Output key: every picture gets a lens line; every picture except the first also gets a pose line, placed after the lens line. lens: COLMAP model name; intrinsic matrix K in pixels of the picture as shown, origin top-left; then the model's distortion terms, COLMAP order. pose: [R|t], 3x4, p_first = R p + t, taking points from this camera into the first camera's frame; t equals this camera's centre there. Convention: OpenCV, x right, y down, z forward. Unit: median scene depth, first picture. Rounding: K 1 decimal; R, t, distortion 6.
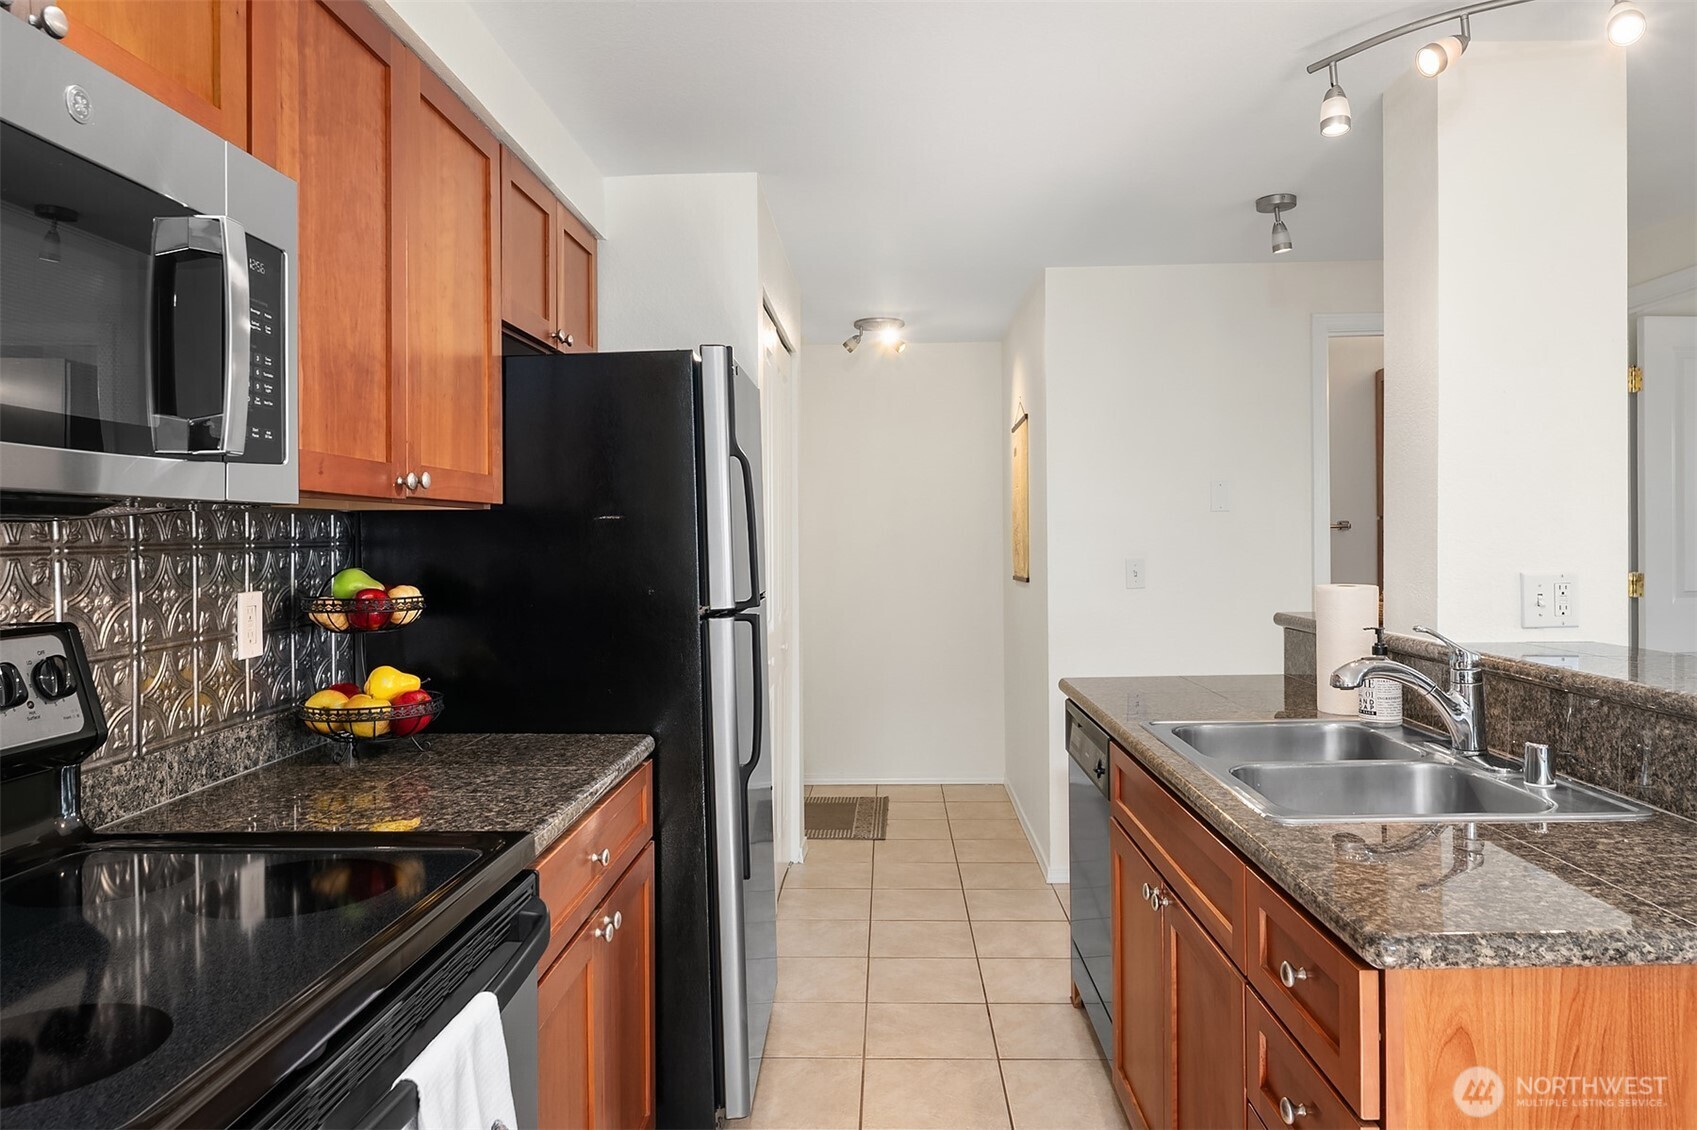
lens RADIAL K [[1124.5, 0, 871.2], [0, 1124.5, 542.6], [0, 0, 1]] dist [-0.000515, -0.013304]
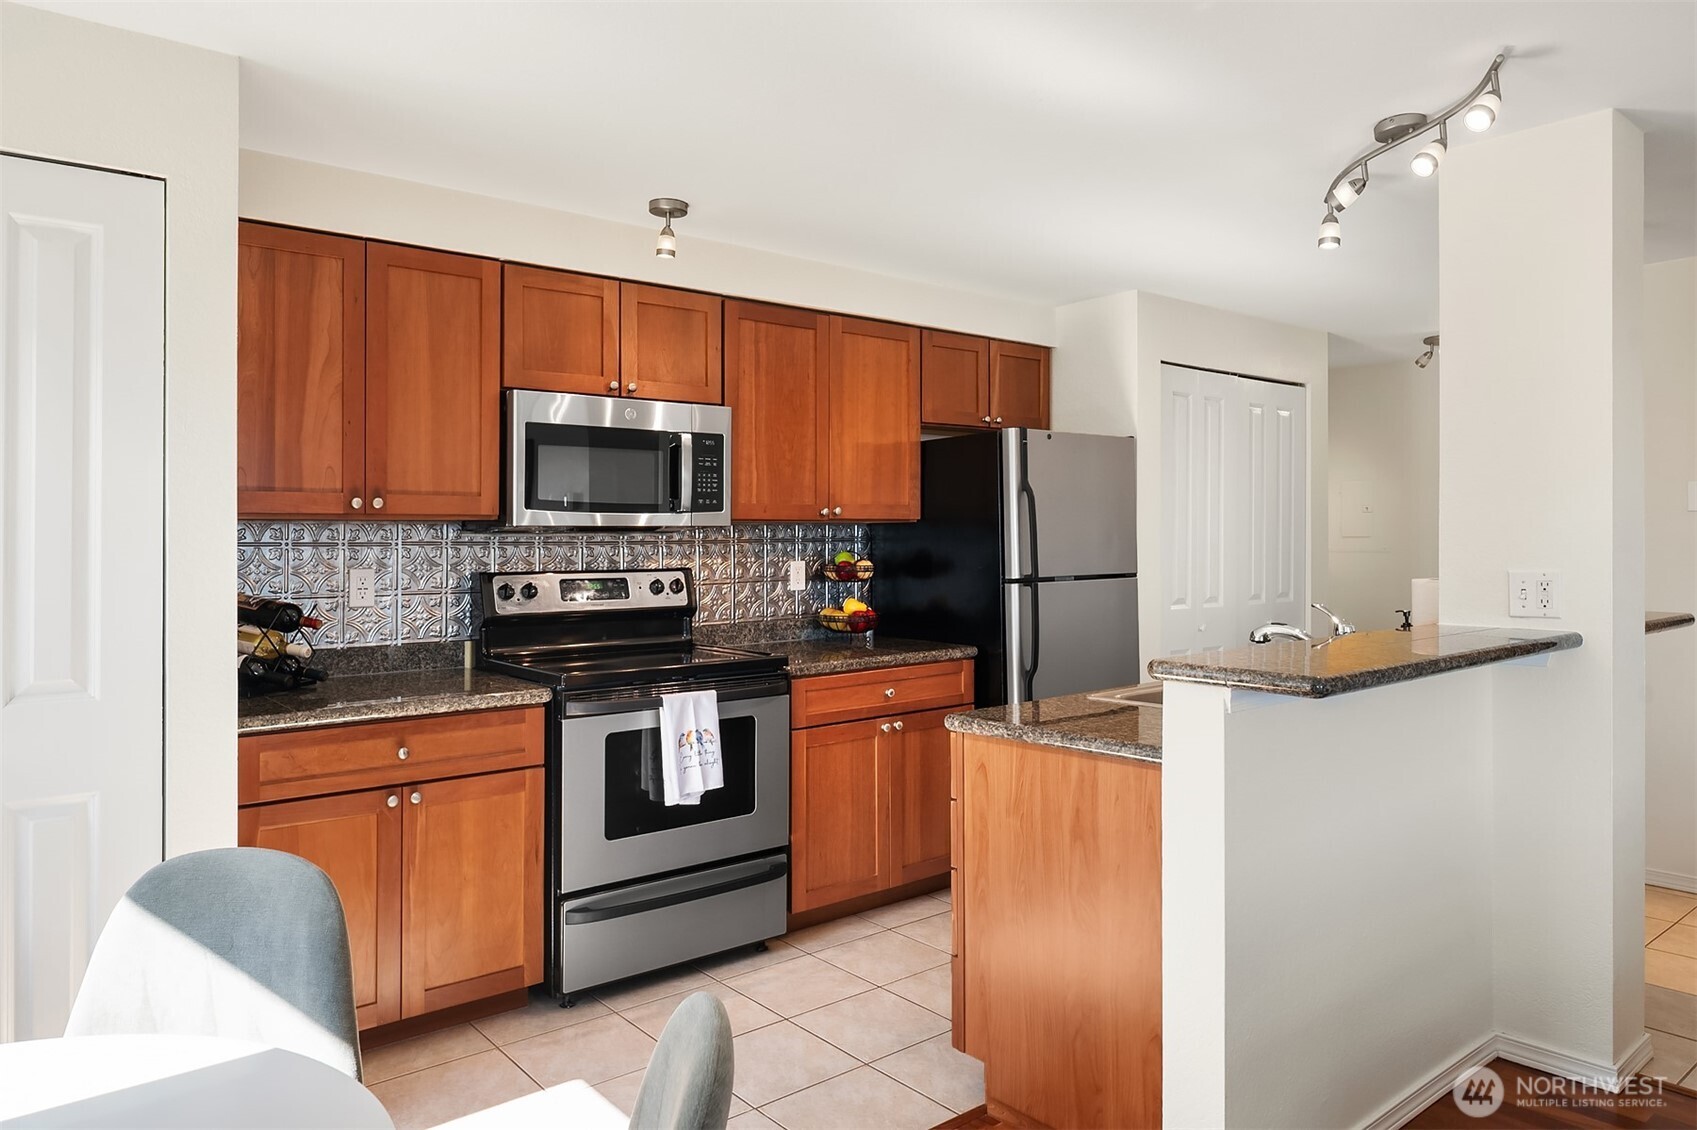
lens RADIAL K [[1124.5, 0, 839.8], [0, 1124.5, 533.5], [0, 0, 1]] dist [-0.000515, -0.013304]
pose [[0.635036, 0.002217, -0.772480, 1.226427], [-0.005108, 0.999986, -0.001329, -0.008060], [0.772466, 0.004789, 0.635038, -0.360868]]
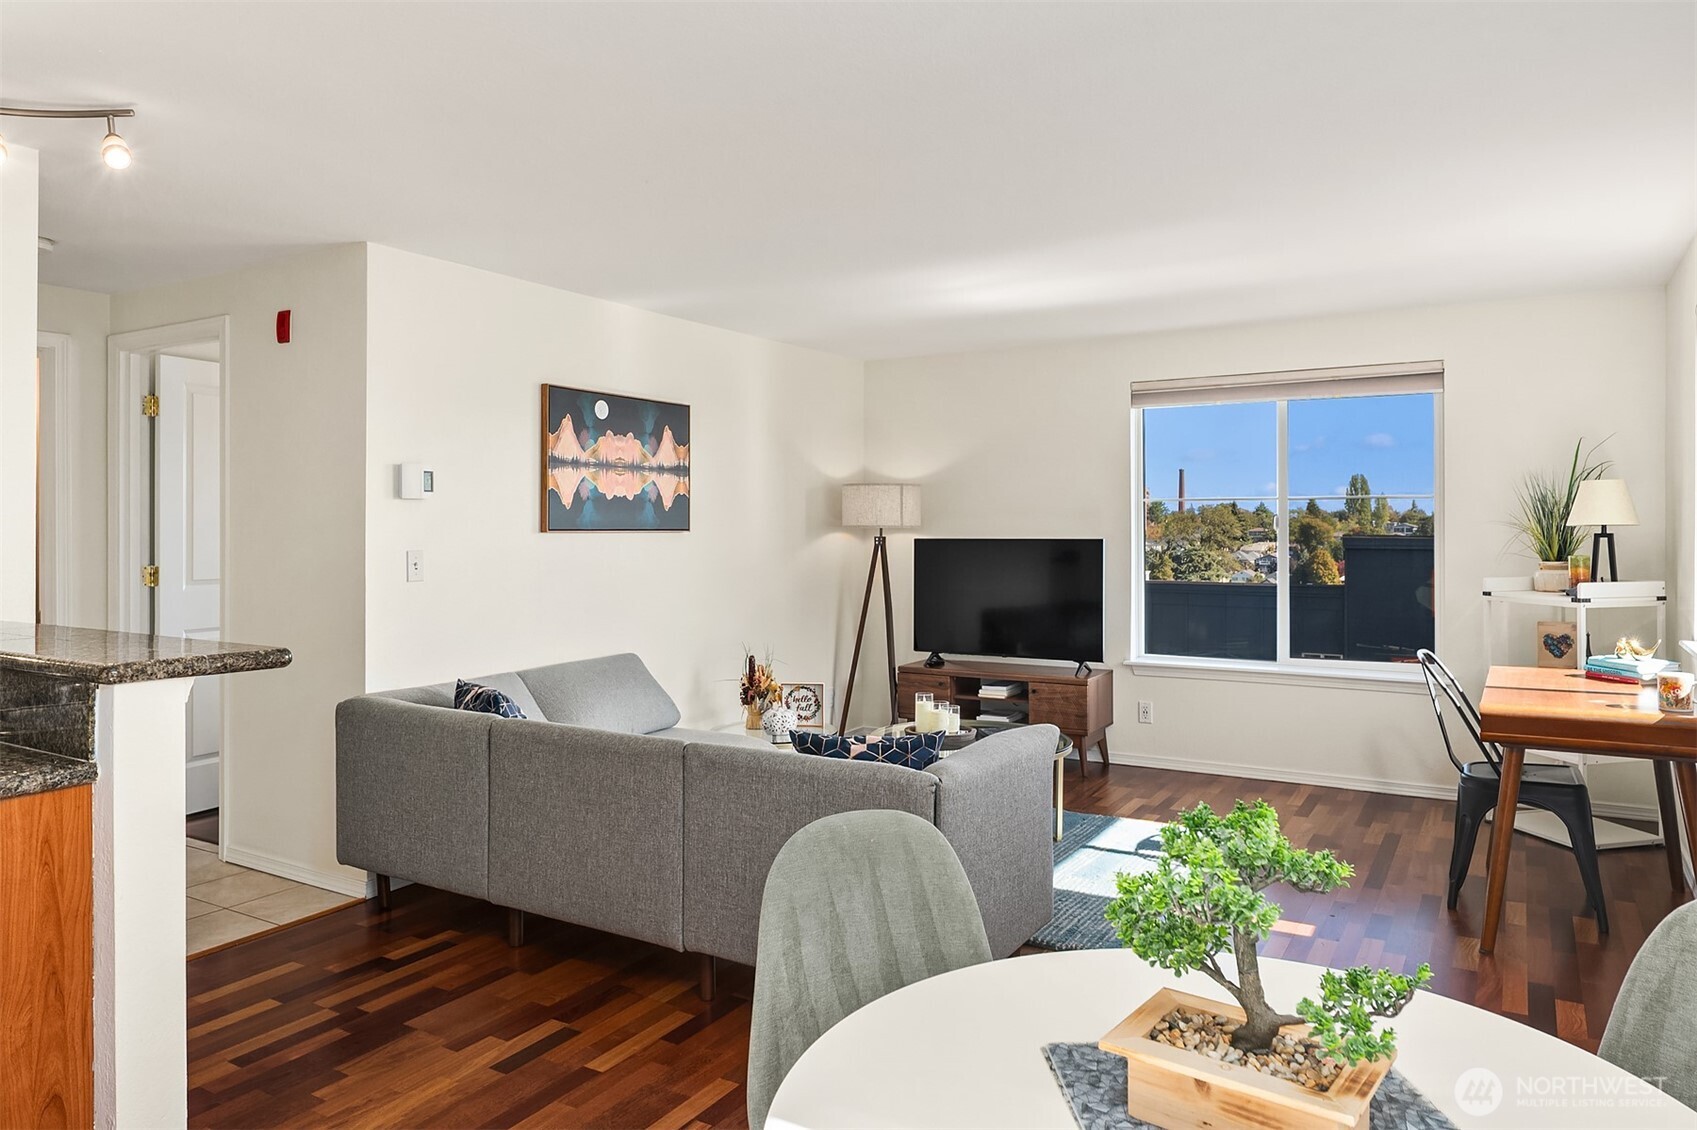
lens RADIAL K [[1124.5, 0, 848.1], [0, 1124.5, 533.1], [0, 0, 1]] dist [-0.000515, -0.013304]
pose [[0.511769, 0.005639, 0.859105, 0.162649], [-0.001483, 0.999983, -0.005681, -0.003537], [-0.859122, 0.001633, 0.511768, -0.497012]]
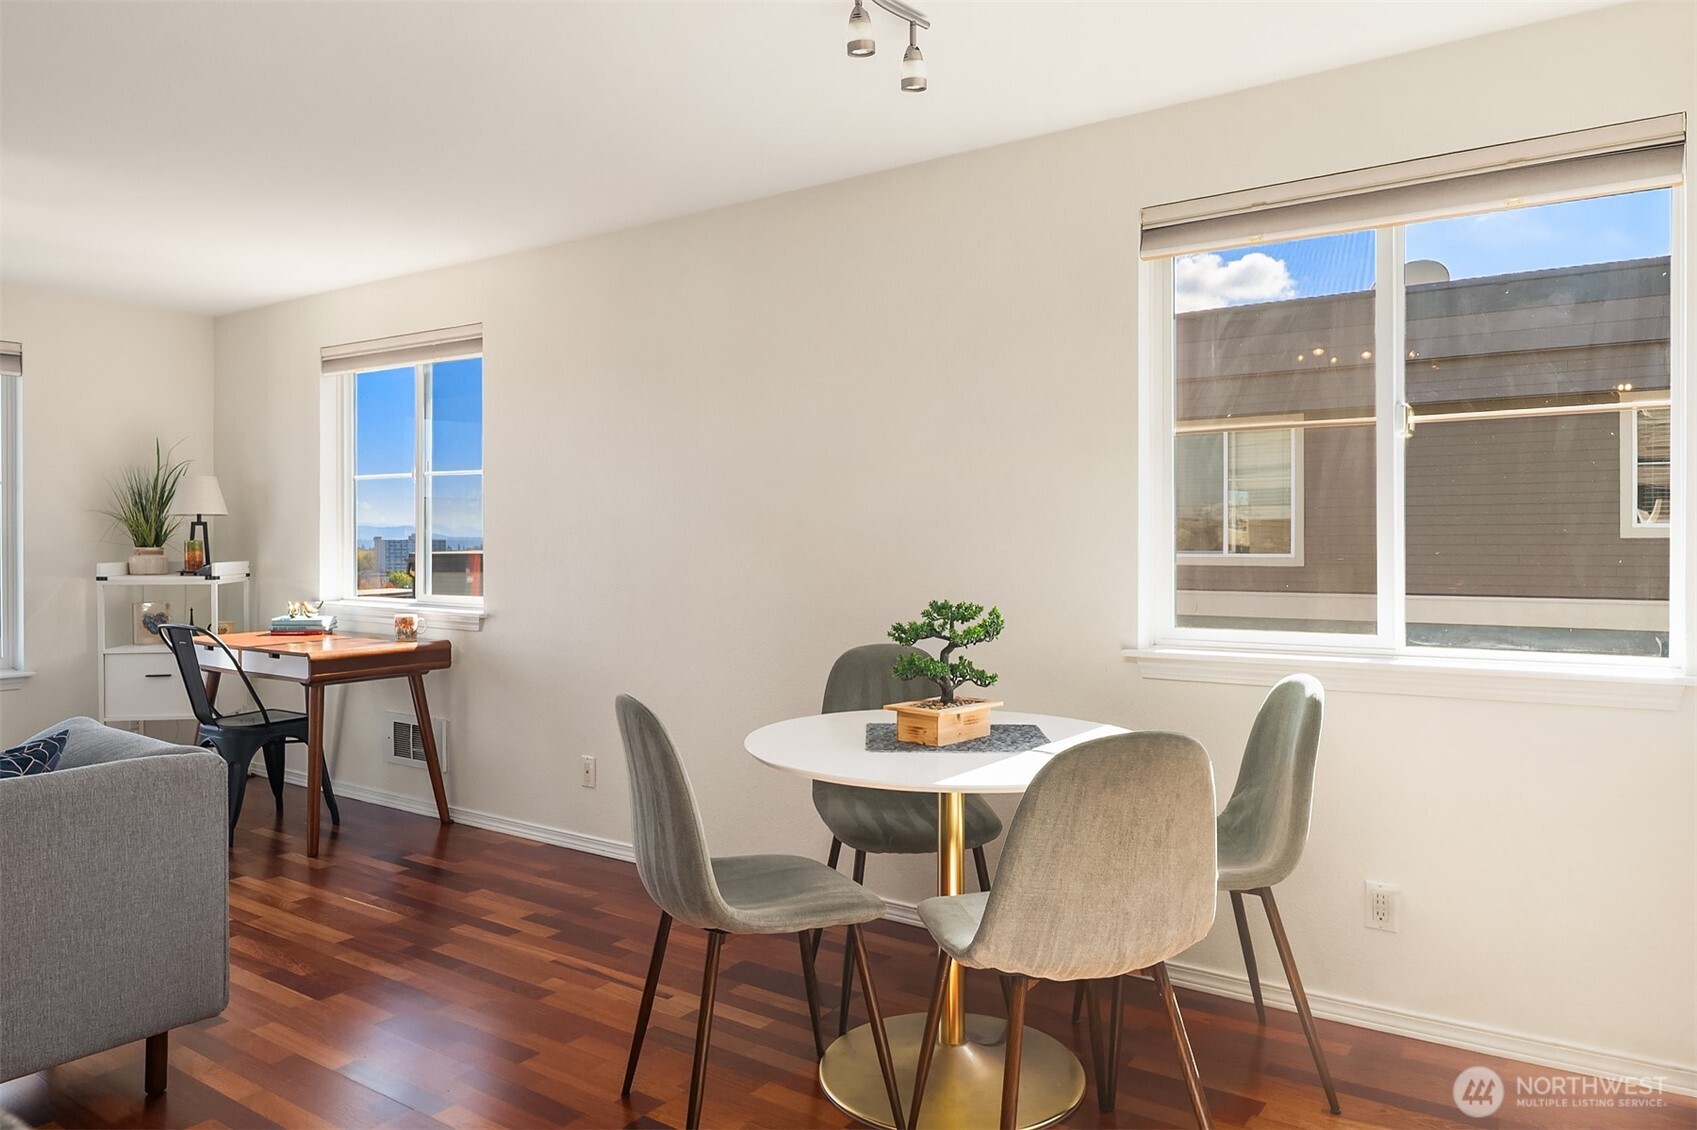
lens RADIAL K [[1124.5, 0, 853.1], [0, 1124.5, 550.0], [0, 0, 1]] dist [-0.000515, -0.013304]
pose [[-0.830011, 0.010957, 0.557639, 0.142360], [0.014281, 0.999897, 0.001608, 0.064596], [-0.557564, 0.009298, -0.830082, 0.667404]]
